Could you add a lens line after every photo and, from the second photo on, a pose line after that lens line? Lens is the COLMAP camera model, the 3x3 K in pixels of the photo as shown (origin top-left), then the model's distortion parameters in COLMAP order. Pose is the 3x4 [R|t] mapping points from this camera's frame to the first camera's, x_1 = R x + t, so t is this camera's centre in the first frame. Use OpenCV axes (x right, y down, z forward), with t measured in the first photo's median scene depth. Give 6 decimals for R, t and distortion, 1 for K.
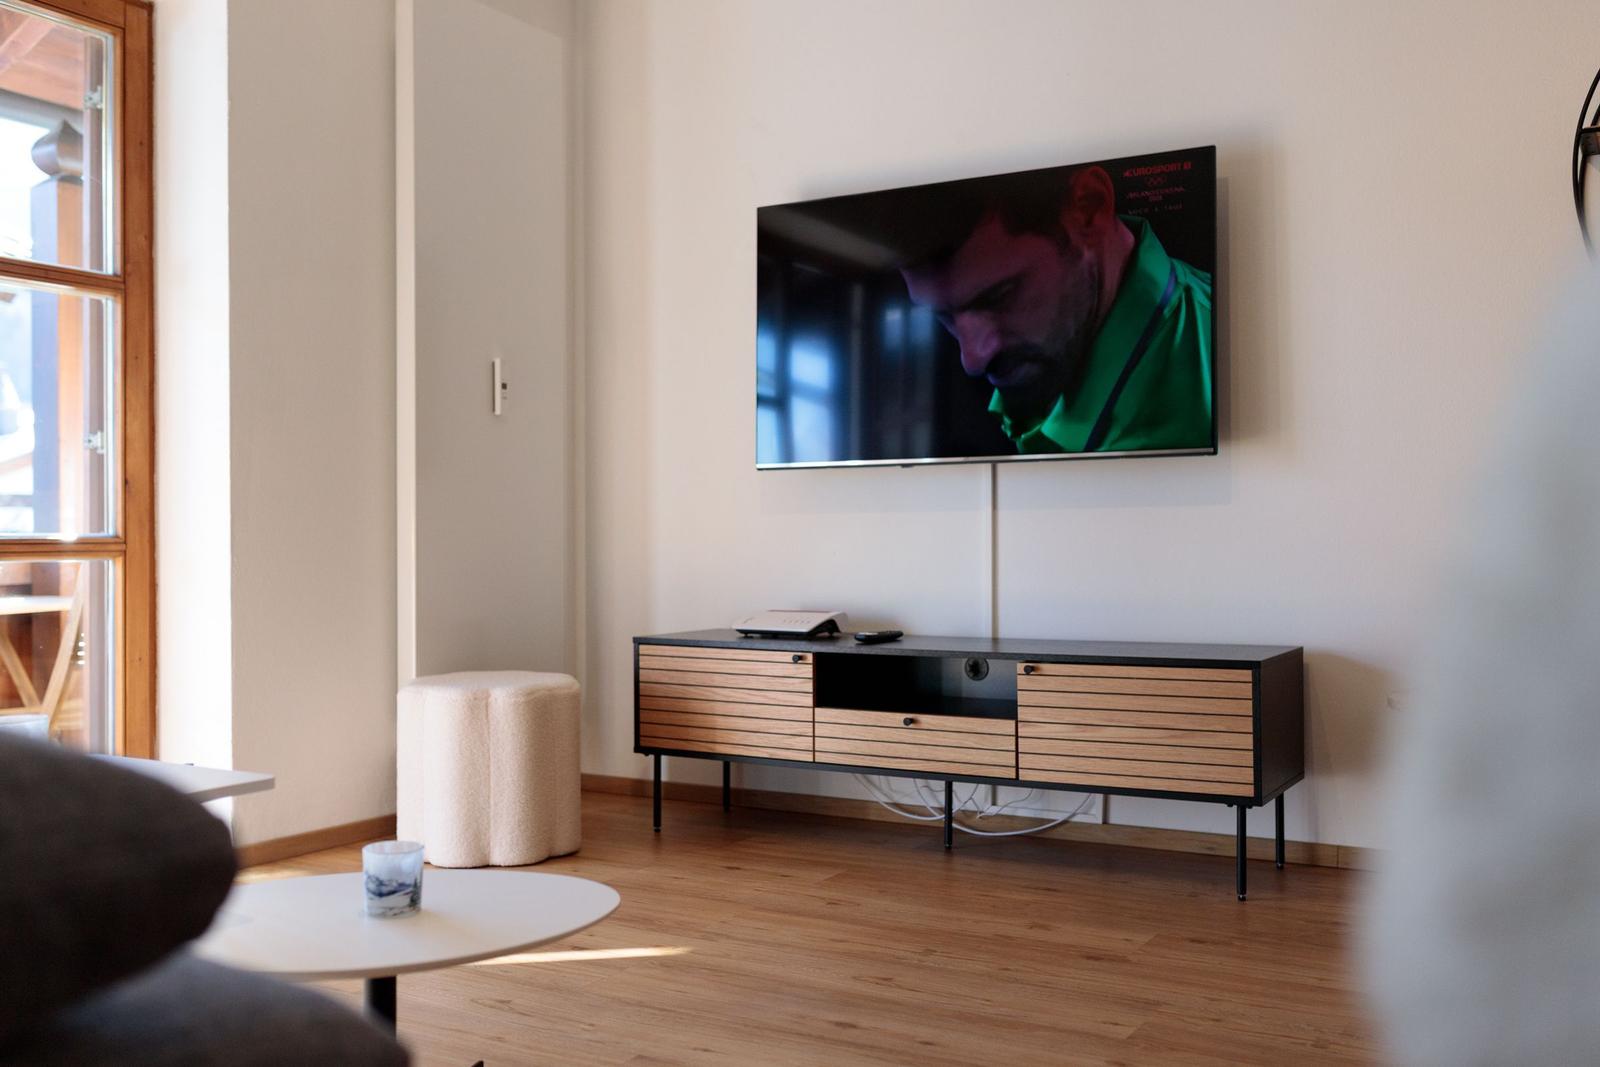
lens RADIAL K [[1532.7, 0, 794.3], [0, 1532.7, 529.8], [0, 0, 1]] dist [-0.002460, -0.003426]
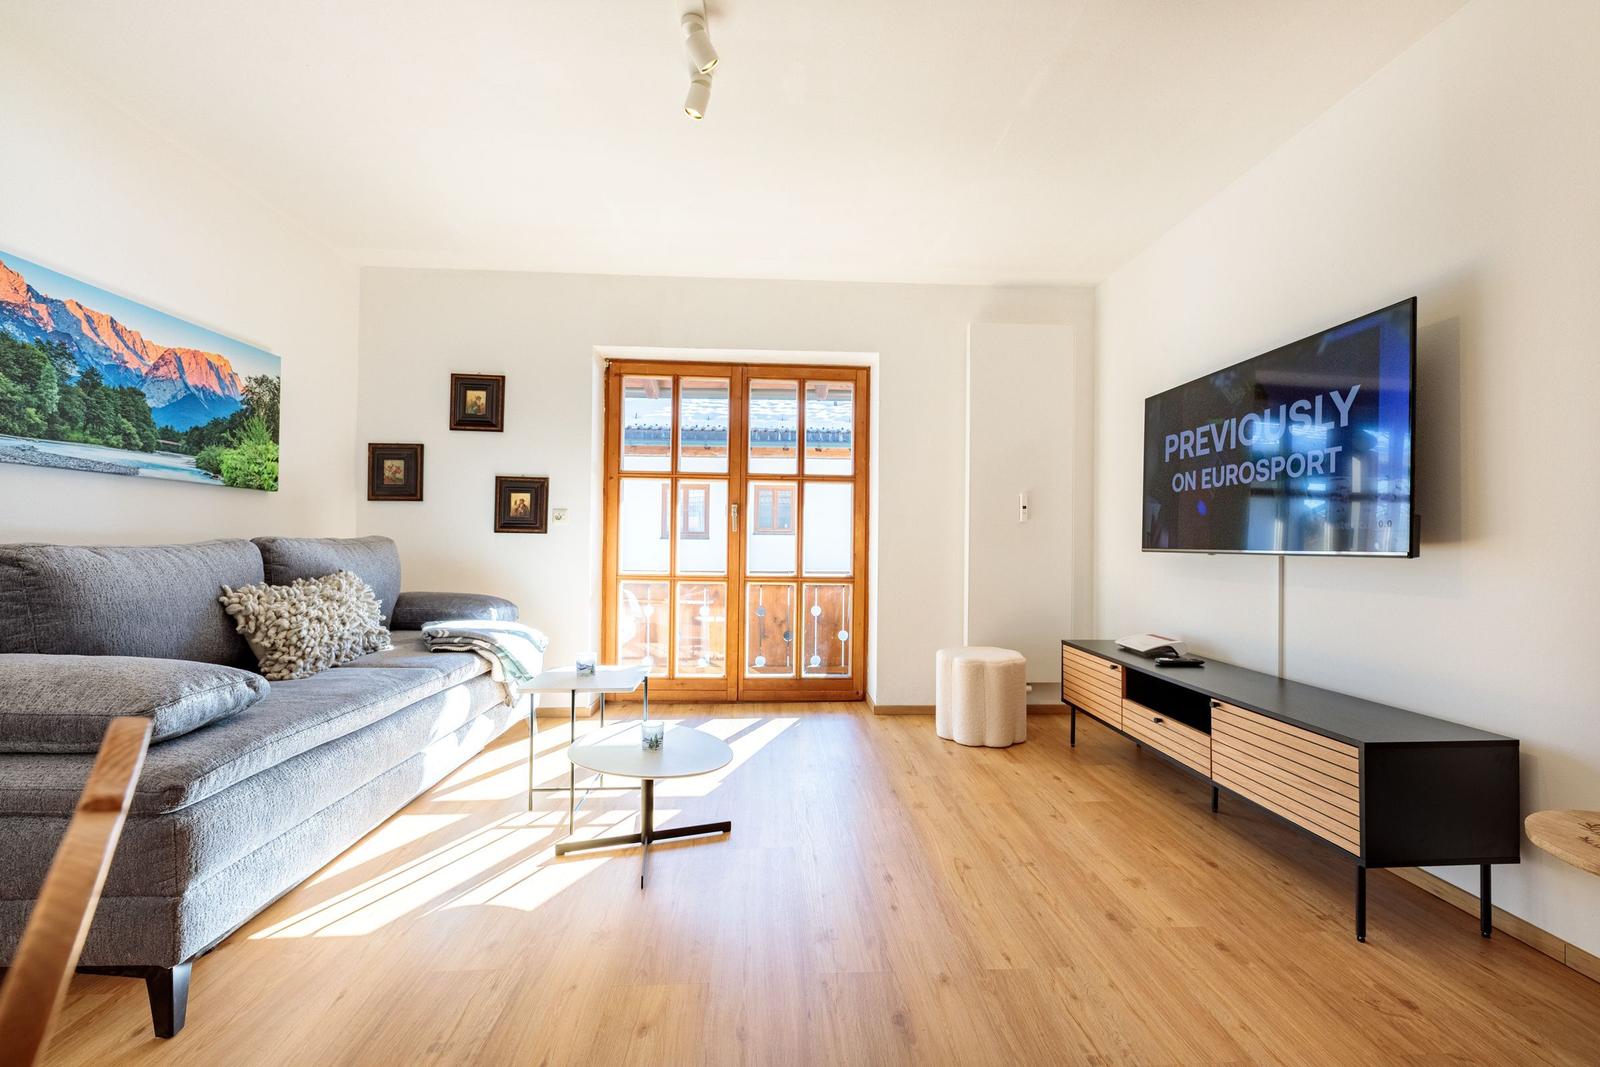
lens RADIAL K [[645.5, 0, 800.0], [0, 645.5, 533.5], [0, 0, 1]] dist [0.016164, -0.009500]
pose [[0.542124, -0.001442, -0.840297, 0.447112], [-0.005131, 0.999974, -0.005026, -0.062902], [0.840283, 0.007036, 0.542103, 0.339838]]
